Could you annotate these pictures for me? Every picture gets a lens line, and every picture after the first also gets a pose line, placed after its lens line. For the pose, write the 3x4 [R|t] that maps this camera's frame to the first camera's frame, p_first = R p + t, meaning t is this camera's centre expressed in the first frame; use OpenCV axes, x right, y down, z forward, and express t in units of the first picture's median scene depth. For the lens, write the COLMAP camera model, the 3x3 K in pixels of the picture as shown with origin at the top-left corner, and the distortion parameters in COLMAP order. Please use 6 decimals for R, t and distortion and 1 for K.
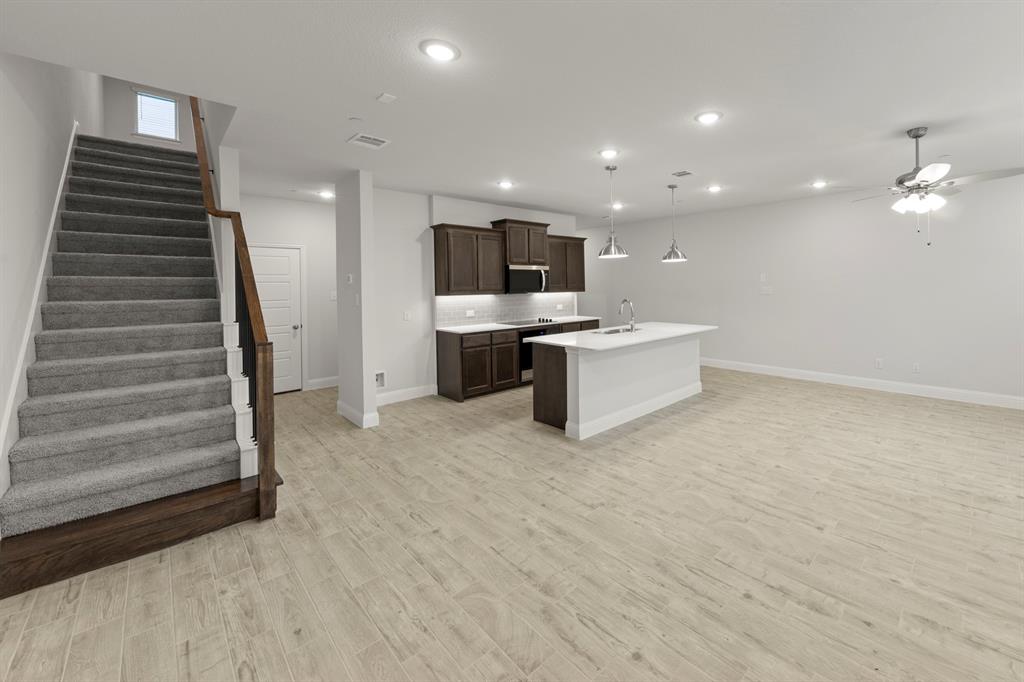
lens RADIAL K [[410.9, 0, 578.7], [0, 410.9, 293.4], [0, 0, 1]] dist [-0.009048, -0.002322]
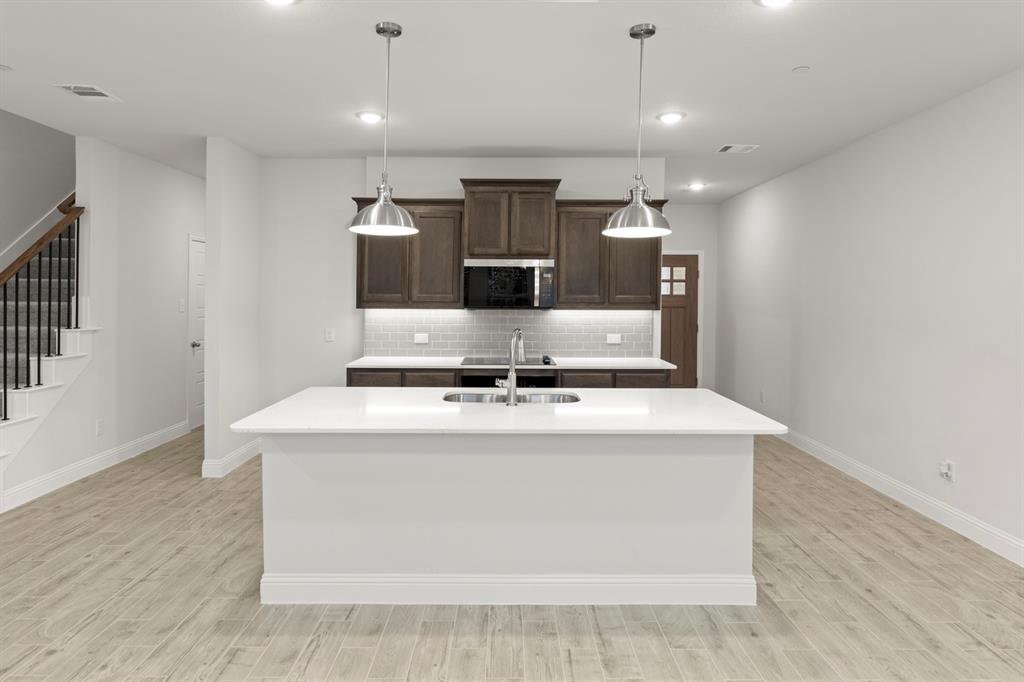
lens RADIAL K [[573.6, 0, 512.8], [0, 573.6, 320.7], [0, 0, 1]] dist [0.008369, -0.009079]
pose [[0.707055, 0.048557, -0.705490, 0.507074], [-0.032493, 0.998817, 0.036180, -0.015657], [0.706412, -0.002657, 0.707796, 0.527545]]
